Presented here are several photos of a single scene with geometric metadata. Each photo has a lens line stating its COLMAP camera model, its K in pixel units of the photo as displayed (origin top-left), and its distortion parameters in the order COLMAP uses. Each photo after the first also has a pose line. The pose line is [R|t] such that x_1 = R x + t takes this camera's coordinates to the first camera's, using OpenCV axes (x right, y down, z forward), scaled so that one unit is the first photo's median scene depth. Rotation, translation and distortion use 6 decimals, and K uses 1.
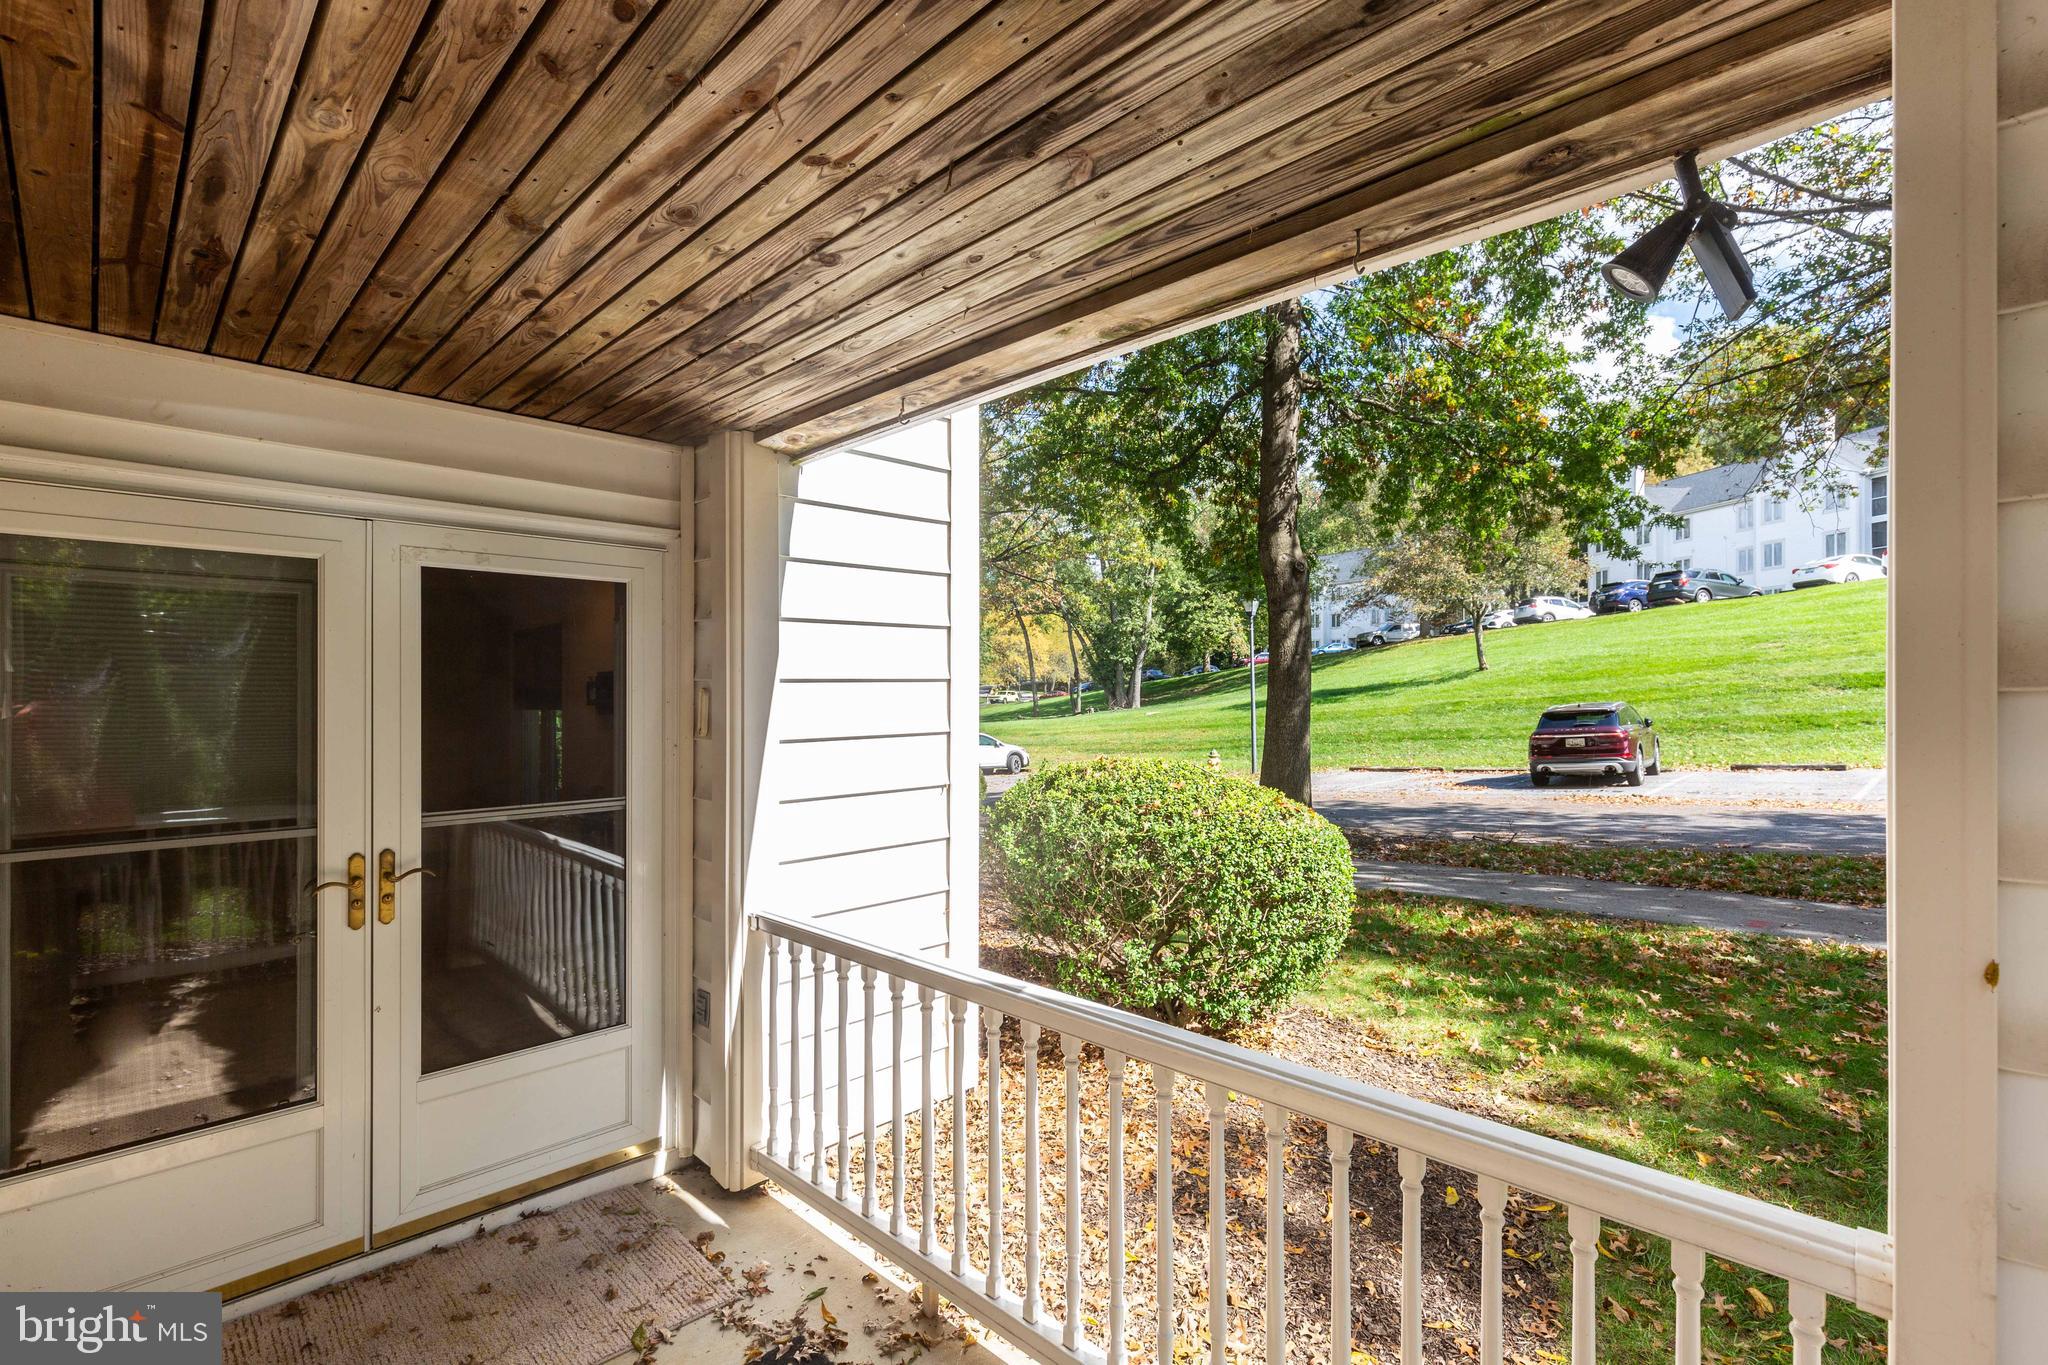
lens RADIAL K [[934.1, 0, 1031.6], [0, 934.1, 688.0], [0, 0, 1]] dist [0.001869, -0.000115]
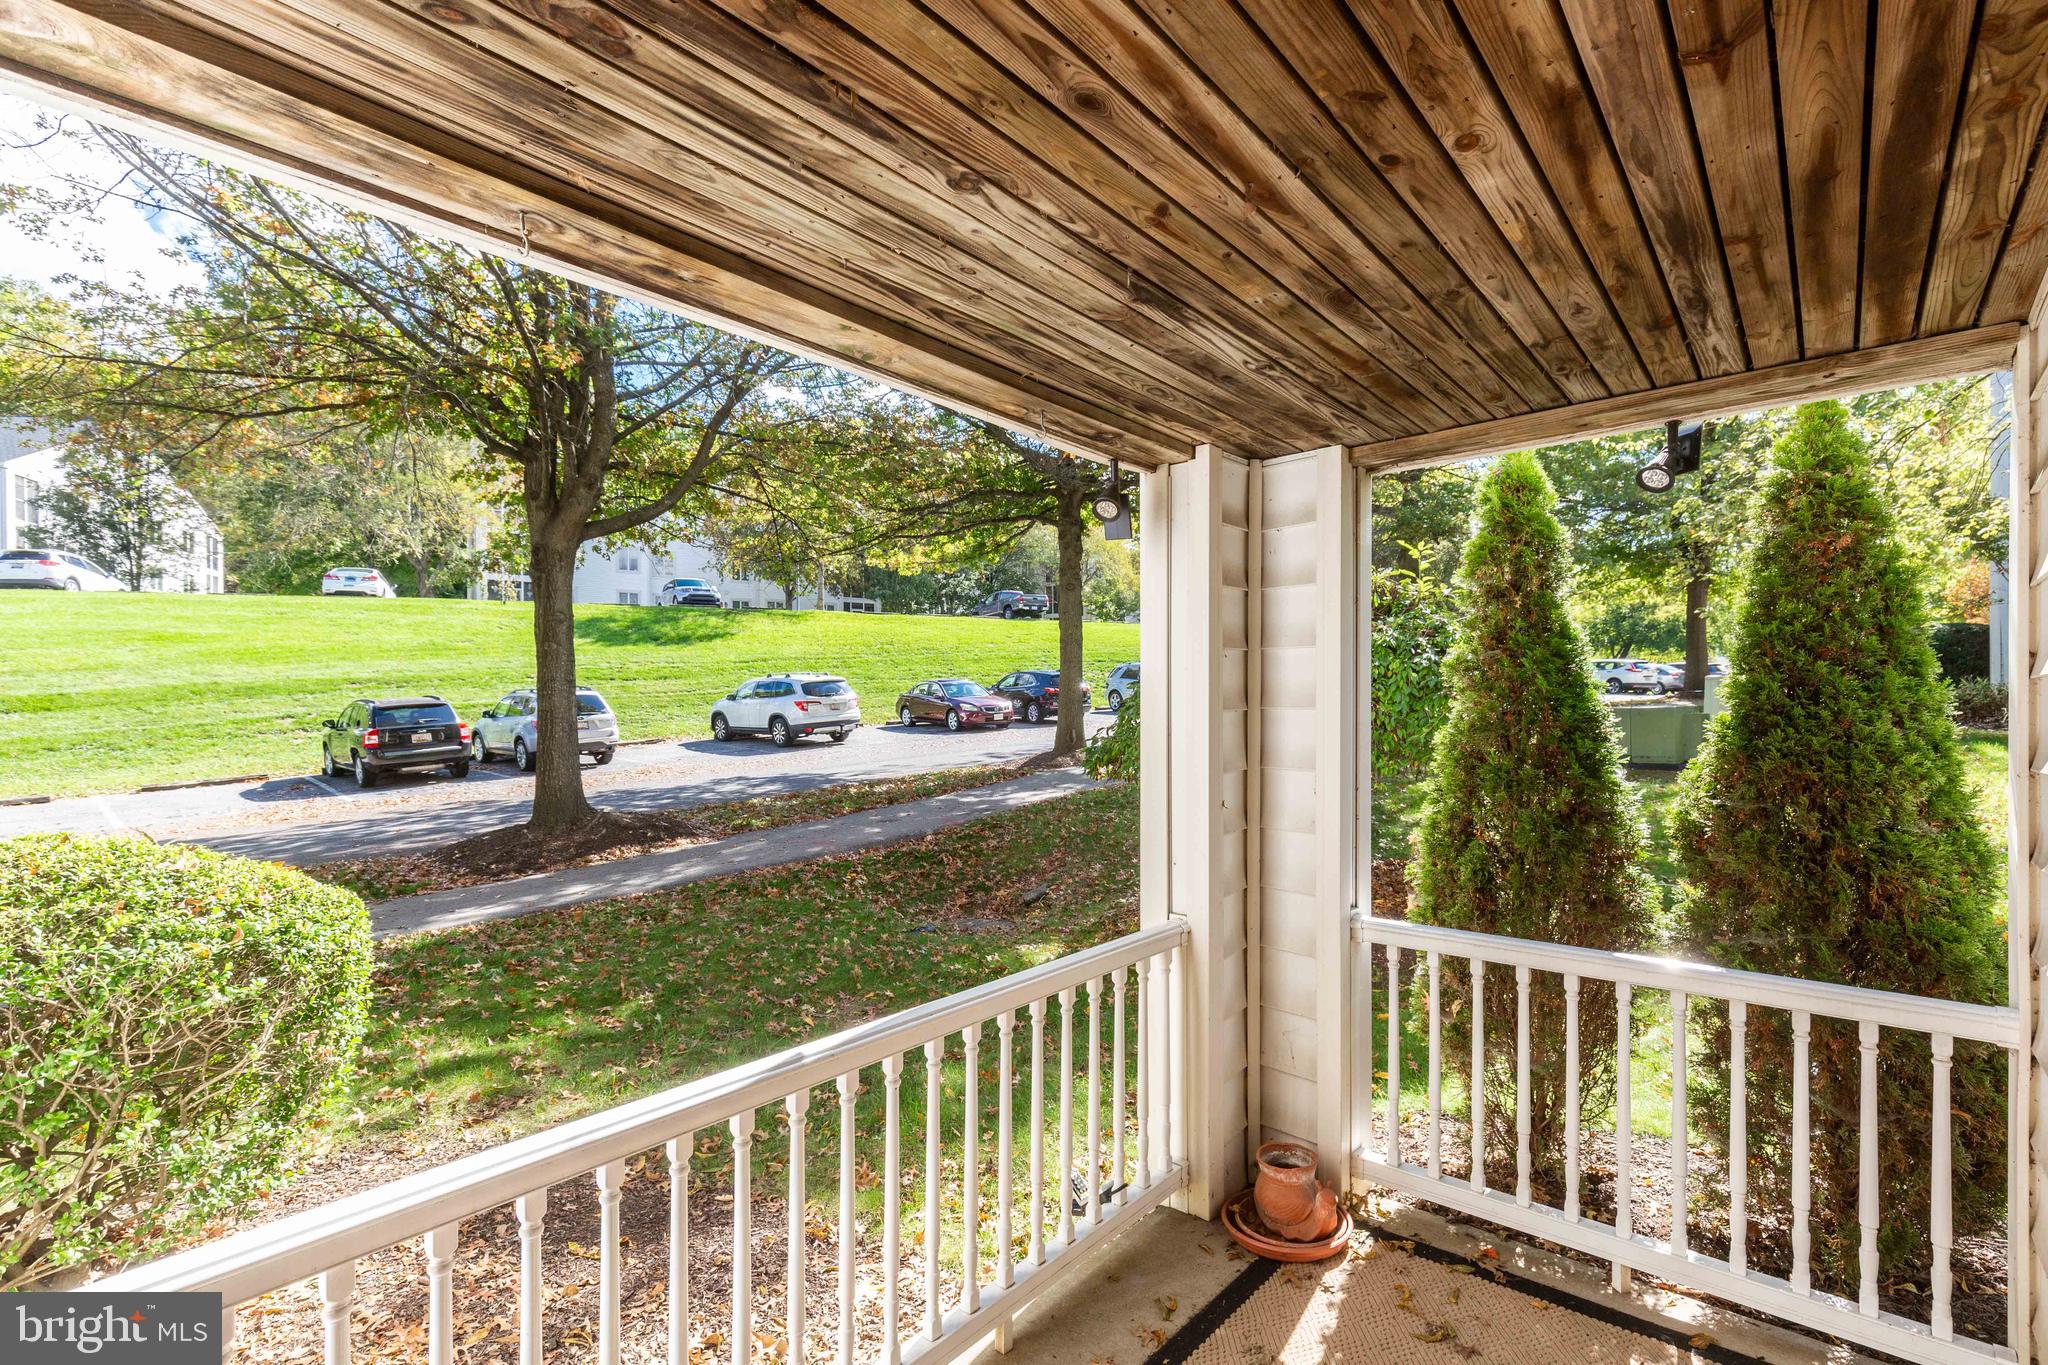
lens RADIAL K [[934.1, 0, 1031.5], [0, 934.1, 698.2], [0, 0, 1]] dist [0.001869, -0.000115]
pose [[-0.084936, 0.016056, 0.996257, -0.715781], [-0.000393, 0.999870, -0.016148, 0.005378], [-0.996386, -0.001763, -0.084919, 0.699297]]
